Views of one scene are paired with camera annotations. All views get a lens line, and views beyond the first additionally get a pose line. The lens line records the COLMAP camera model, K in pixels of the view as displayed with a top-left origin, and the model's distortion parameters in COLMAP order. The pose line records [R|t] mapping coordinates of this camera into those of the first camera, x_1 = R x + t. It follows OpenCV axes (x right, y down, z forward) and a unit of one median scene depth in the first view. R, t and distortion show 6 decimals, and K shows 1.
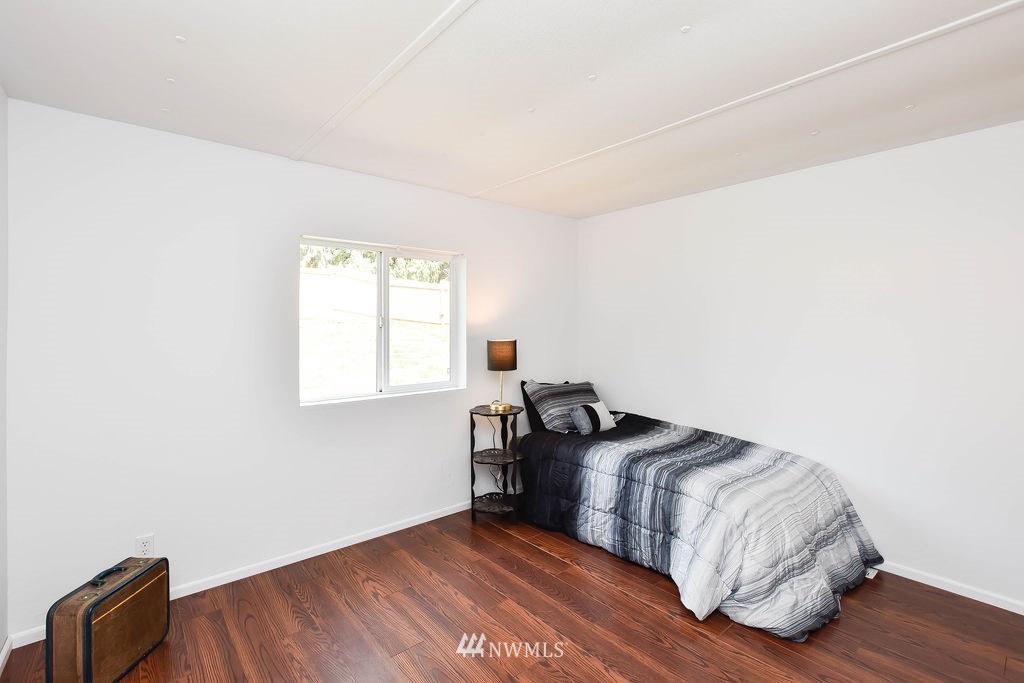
lens RADIAL K [[456.6, 0, 511.3], [0, 456.6, 326.6], [0, 0, 1]] dist [-0.090575, 0.000047]
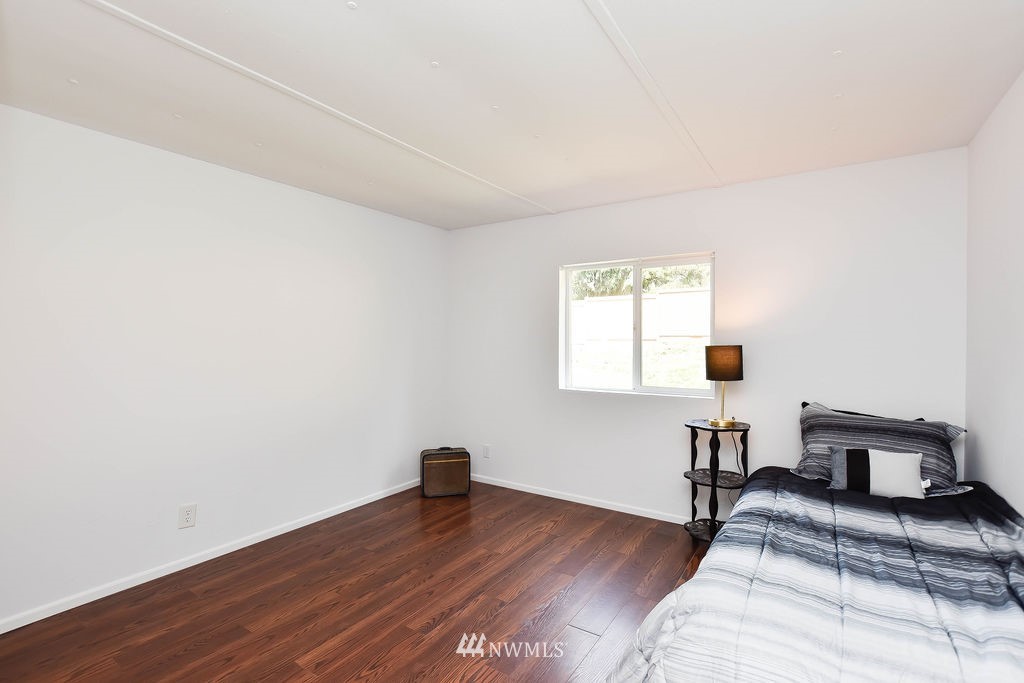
lens RADIAL K [[448.0, 0, 512.0], [0, 448.0, 341.5], [0, 0, 1]] dist [-0.019534, -0.000039]
pose [[0.253672, 0.001187, -0.967290, 0.741854], [-0.007526, 0.999971, -0.000746, 0.029621], [0.967261, 0.007469, 0.253673, 0.420580]]
